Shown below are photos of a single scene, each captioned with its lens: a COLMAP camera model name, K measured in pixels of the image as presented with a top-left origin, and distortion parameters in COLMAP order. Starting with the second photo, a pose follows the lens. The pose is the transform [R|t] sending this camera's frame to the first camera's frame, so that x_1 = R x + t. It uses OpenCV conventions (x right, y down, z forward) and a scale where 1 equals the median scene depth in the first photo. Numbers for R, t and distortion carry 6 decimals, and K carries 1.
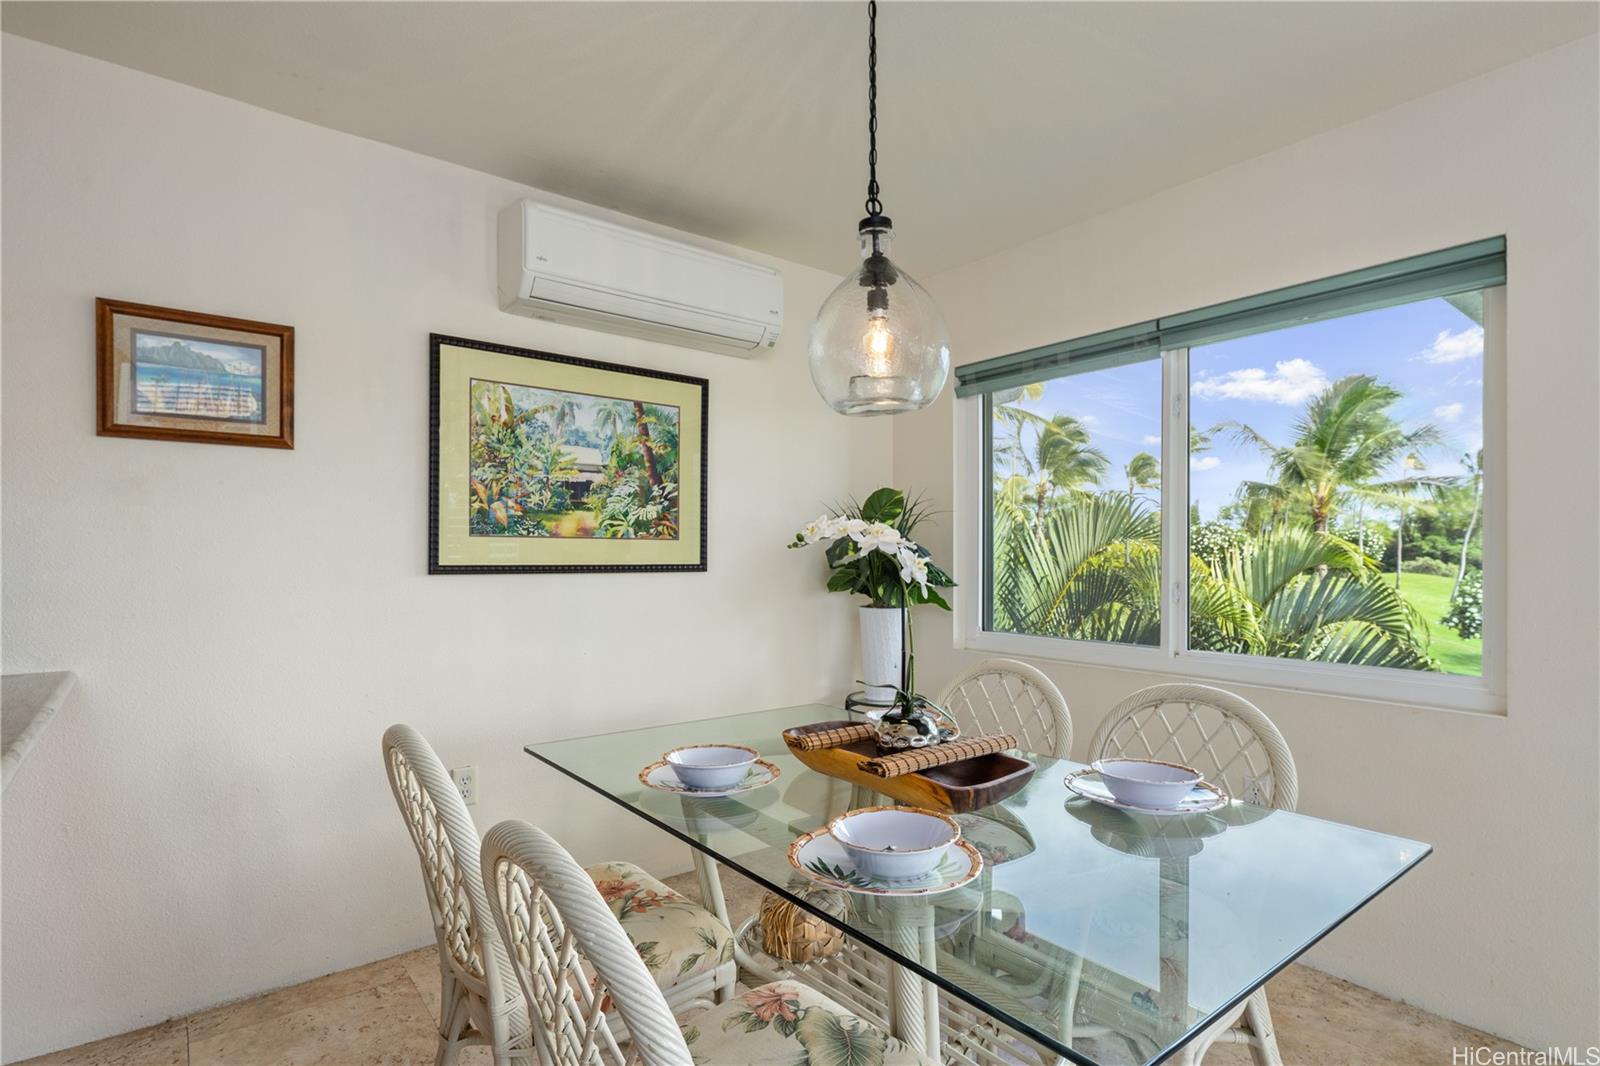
lens RADIAL K [[787.9, 0, 783.9], [0, 787.9, 568.2], [0, 0, 1]] dist [0.004393, -0.003140]
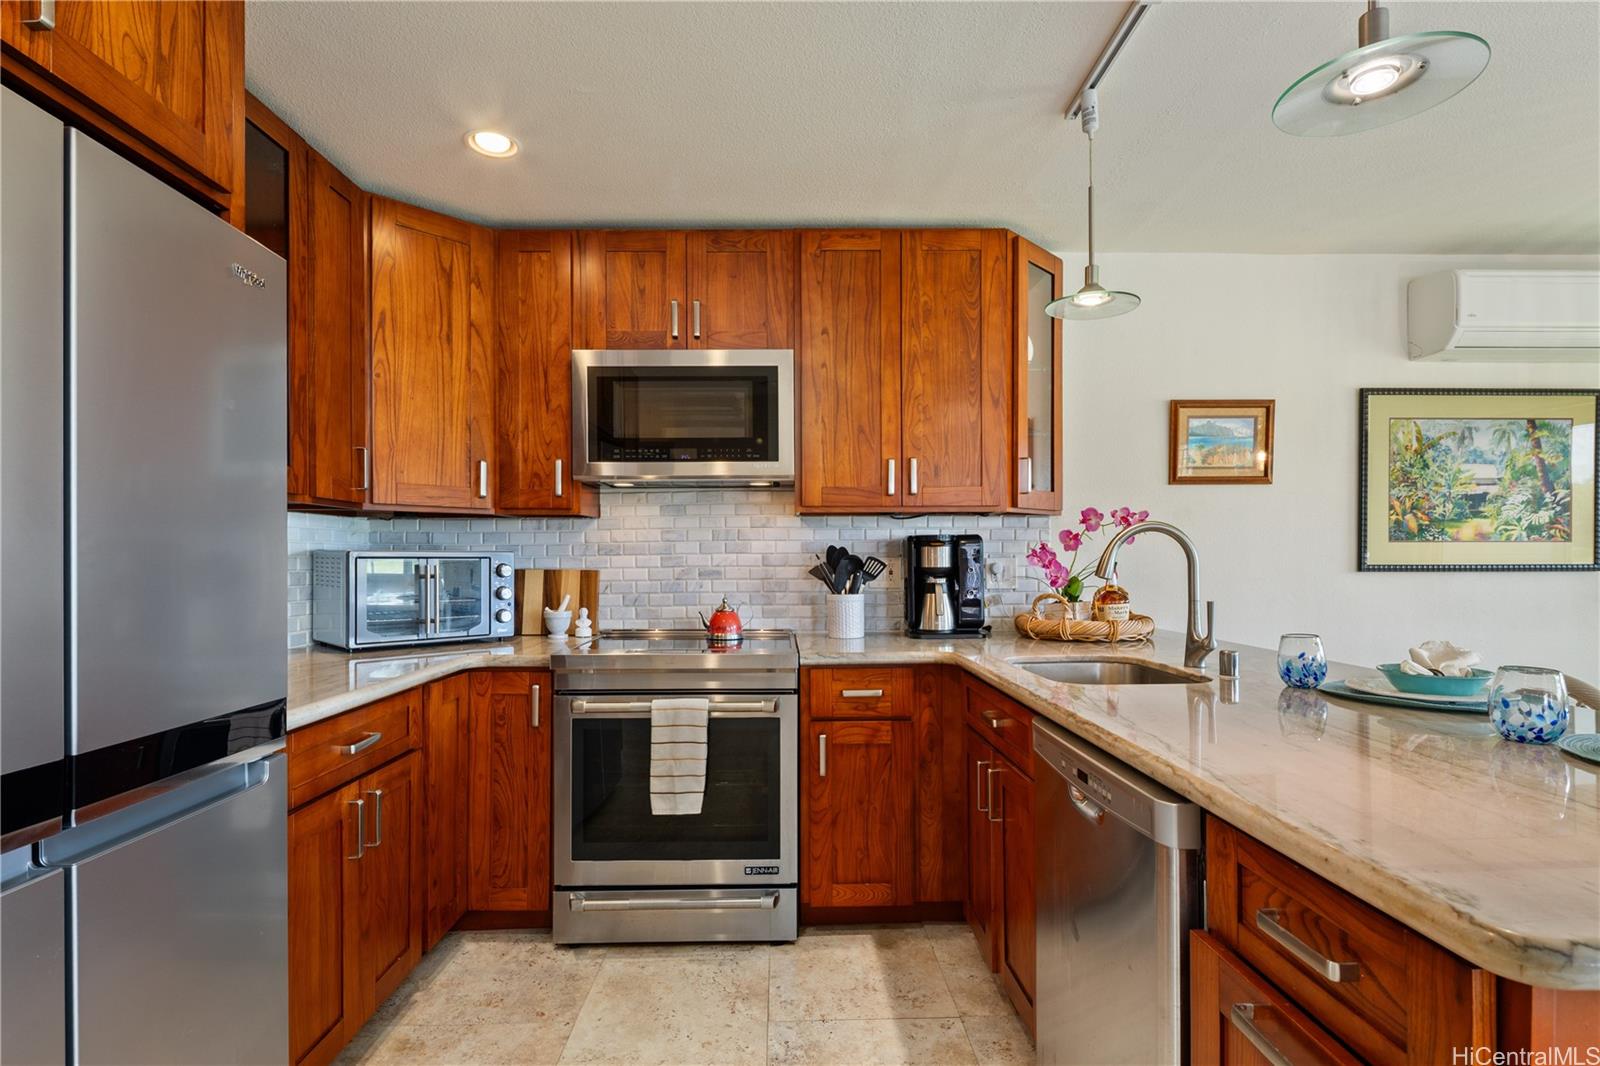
lens RADIAL K [[787.9, 0, 809.1], [0, 787.9, 554.8], [0, 0, 1]] dist [0.004393, -0.003140]
pose [[0.802686, -0.006613, -0.596365, -0.375278], [-0.004318, 0.999848, -0.016900, 0.005174], [0.596386, 0.016140, 0.802536, -0.556766]]
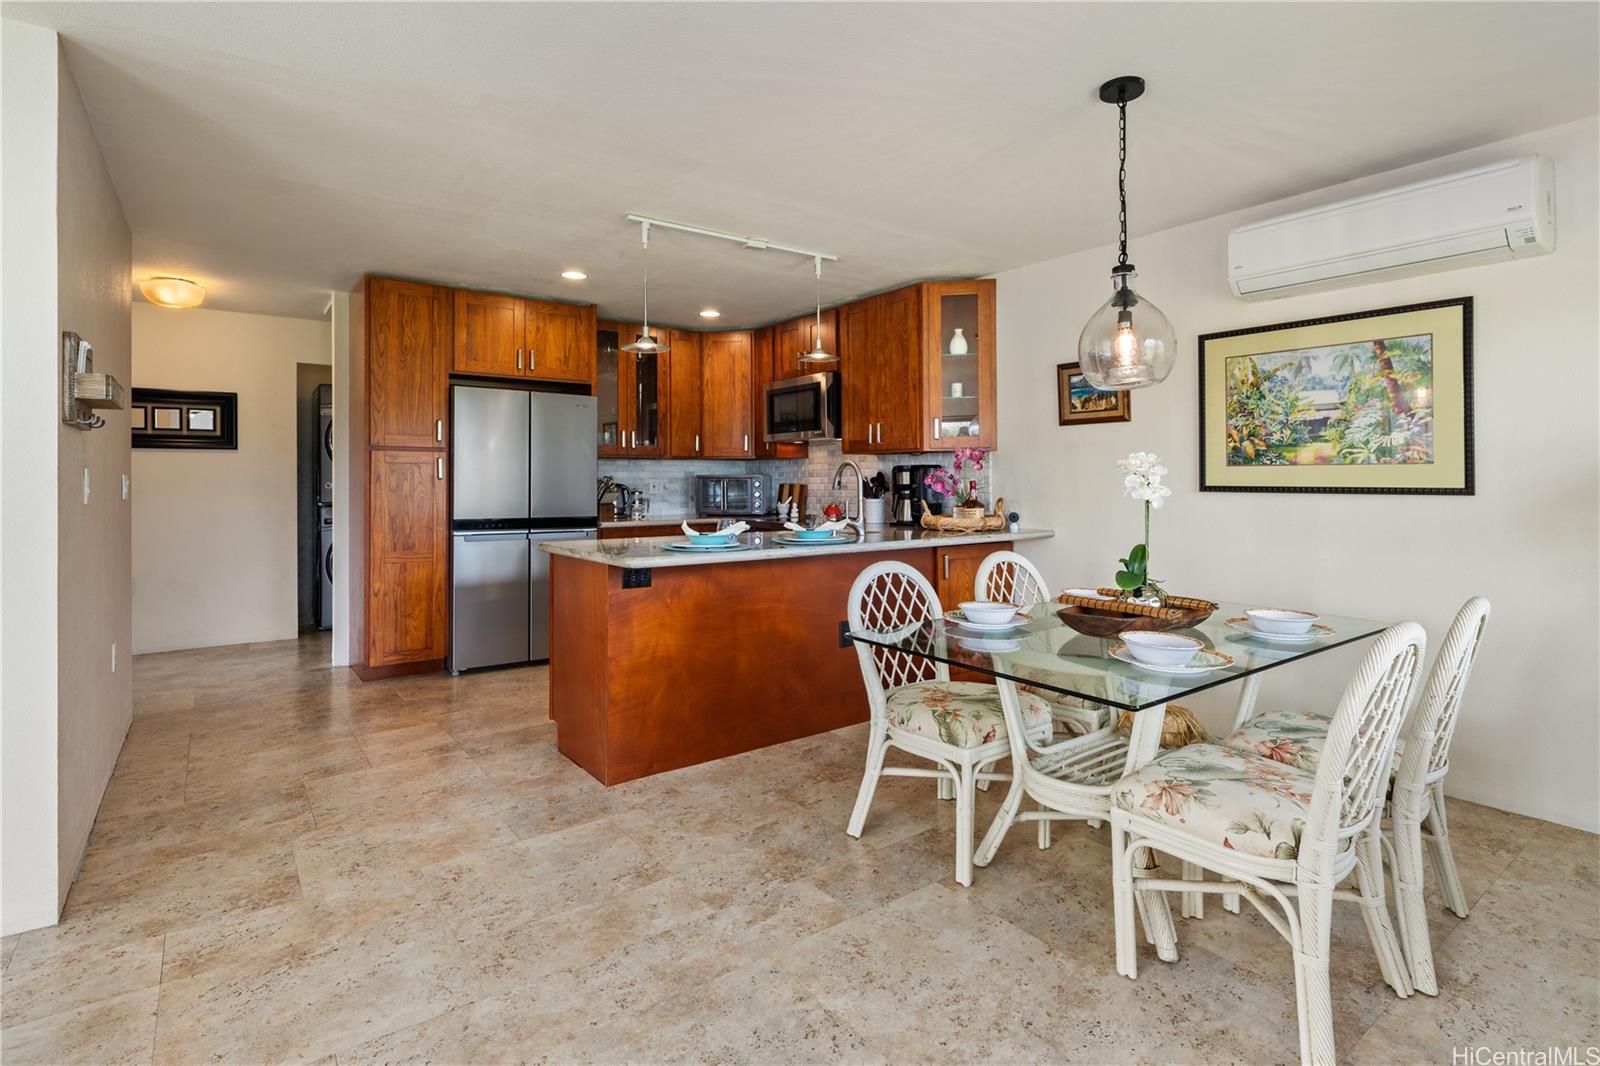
lens RADIAL K [[787.9, 0, 815.6], [0, 787.9, 474.2], [0, 0, 1]] dist [0.004393, -0.003140]
pose [[-0.006096, -0.006491, -0.999960, 1.017307], [-0.013971, 0.999882, -0.006406, -0.005878], [0.999884, 0.013932, -0.006186, 0.242981]]
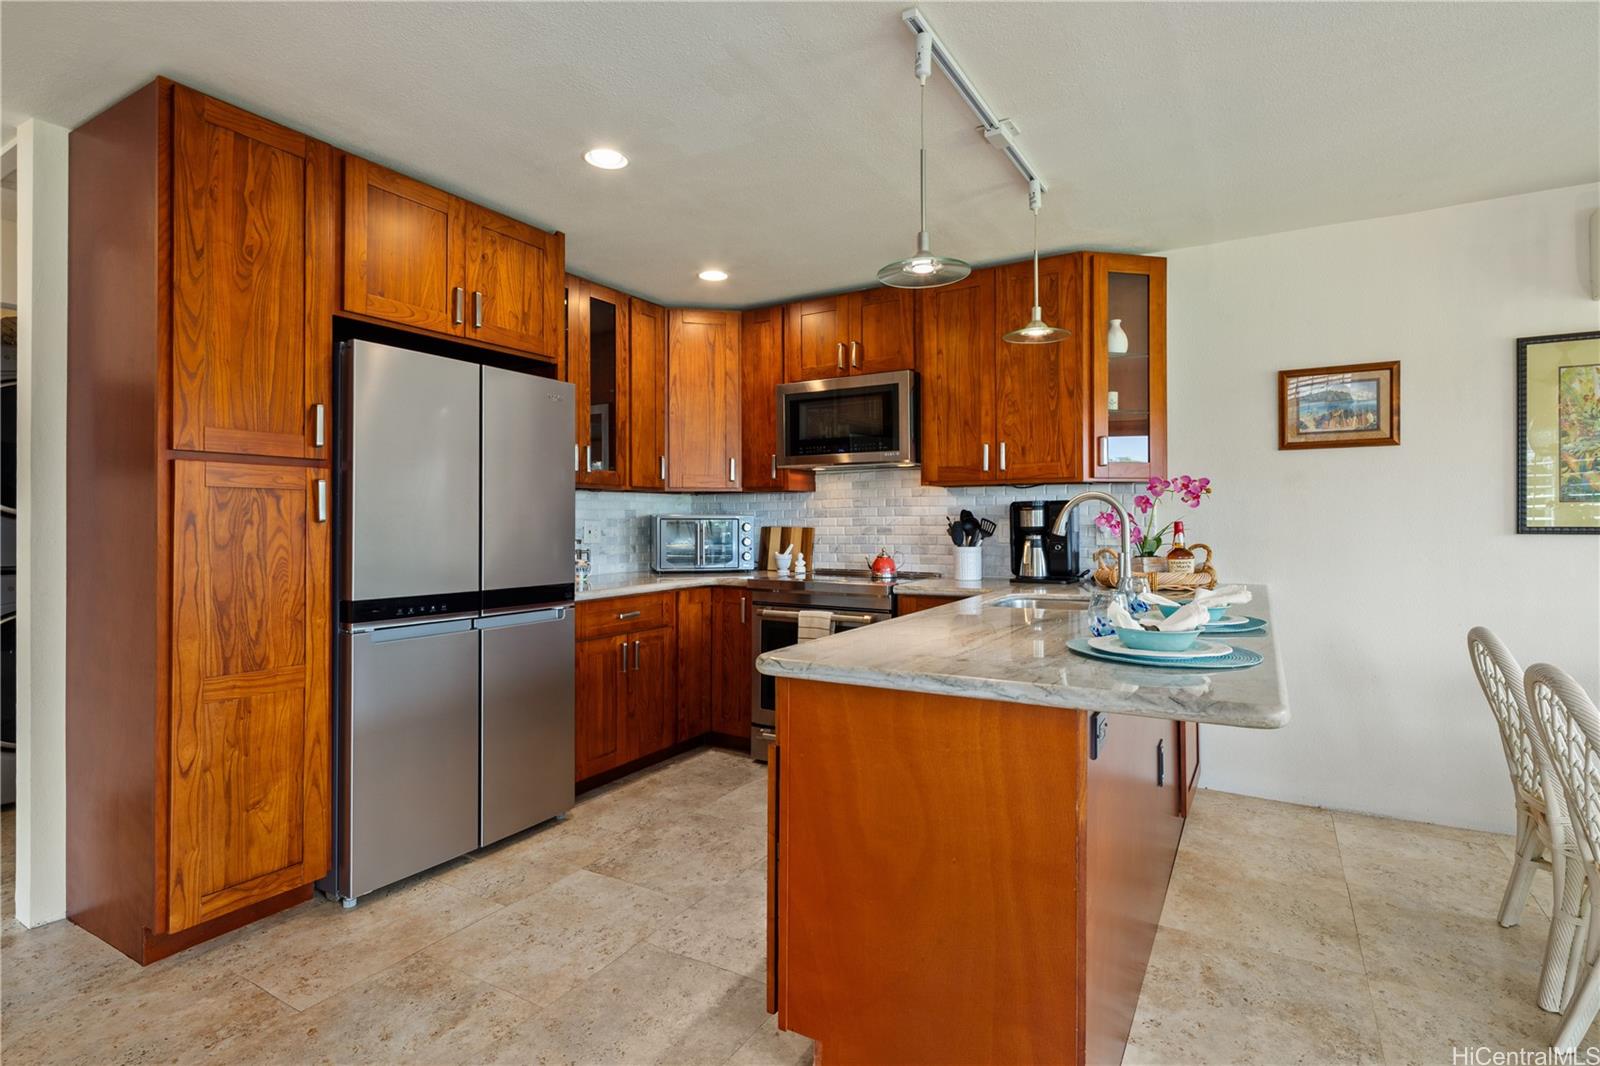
lens RADIAL K [[787.9, 0, 803.3], [0, 787.9, 511.2], [0, 0, 1]] dist [0.004393, -0.003140]
pose [[0.373804, -0.012832, -0.927419, 0.257227], [-0.009395, 0.999801, -0.017620, 0.004364], [0.927460, 0.015300, 0.373609, -0.459752]]
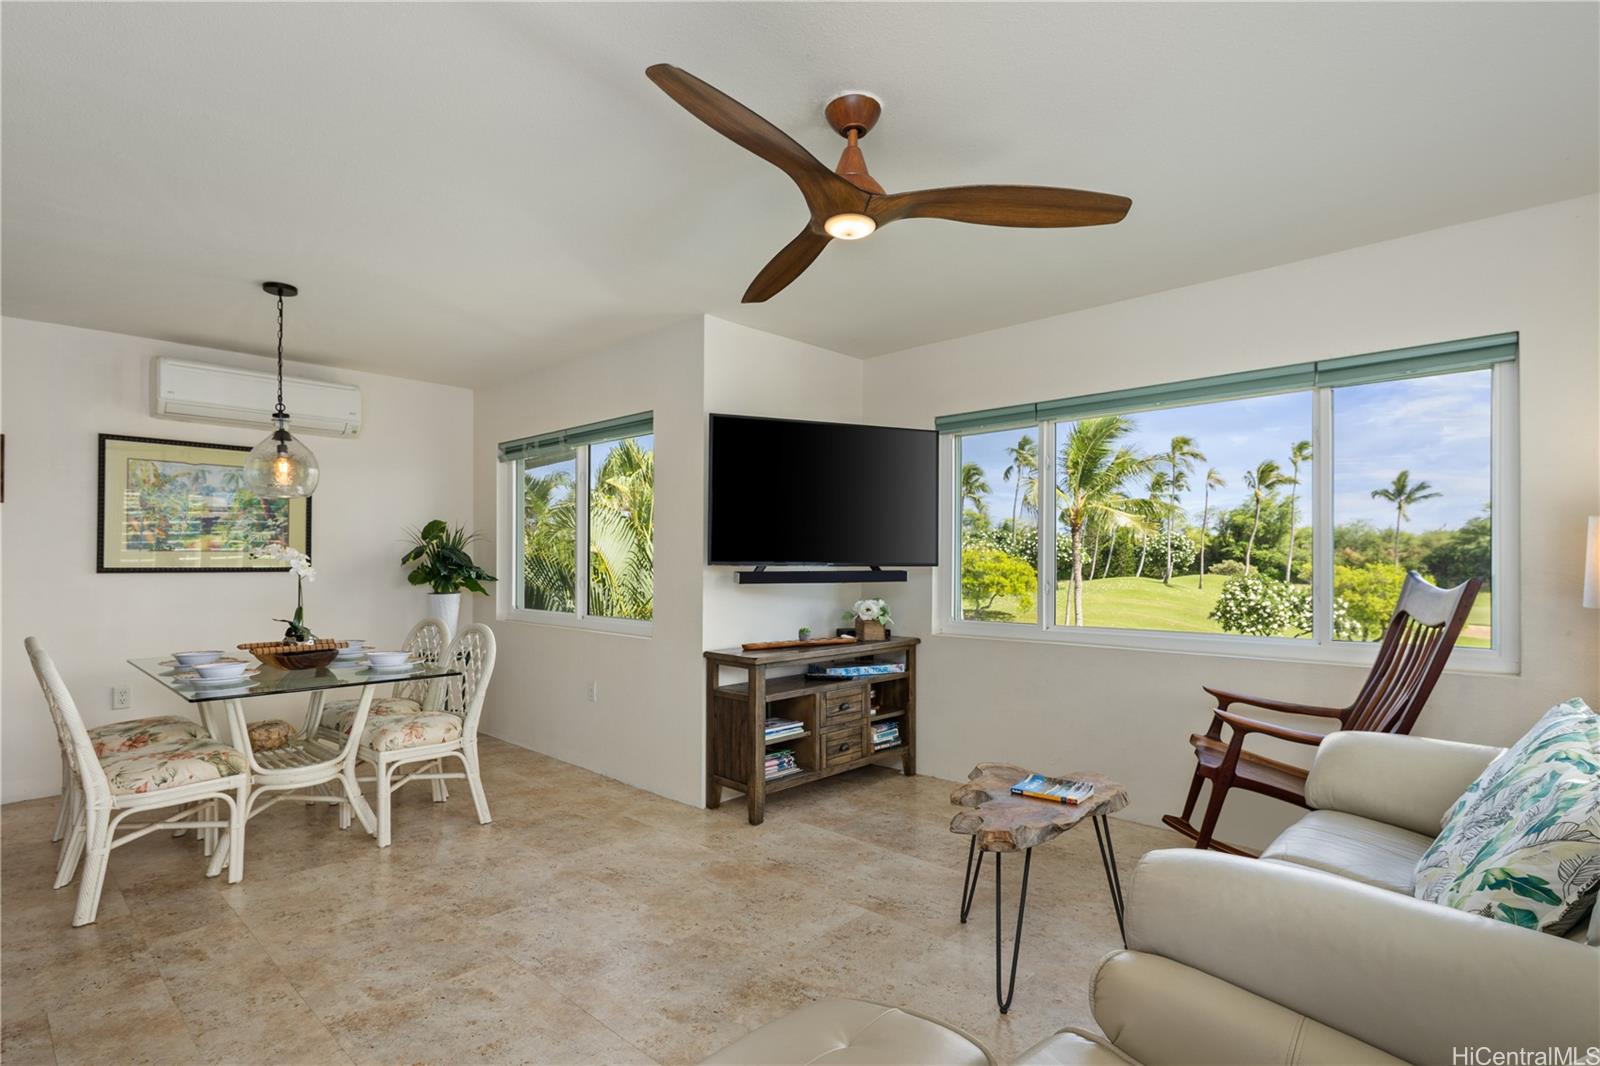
lens RADIAL K [[787.9, 0, 781.8], [0, 787.9, 557.6], [0, 0, 1]] dist [0.004393, -0.003140]
pose [[0.989220, 0.000790, 0.146436, 0.722412], [0.001699, 0.999856, -0.016870, 0.004906], [-0.146429, 0.016937, 0.989076, -0.857253]]
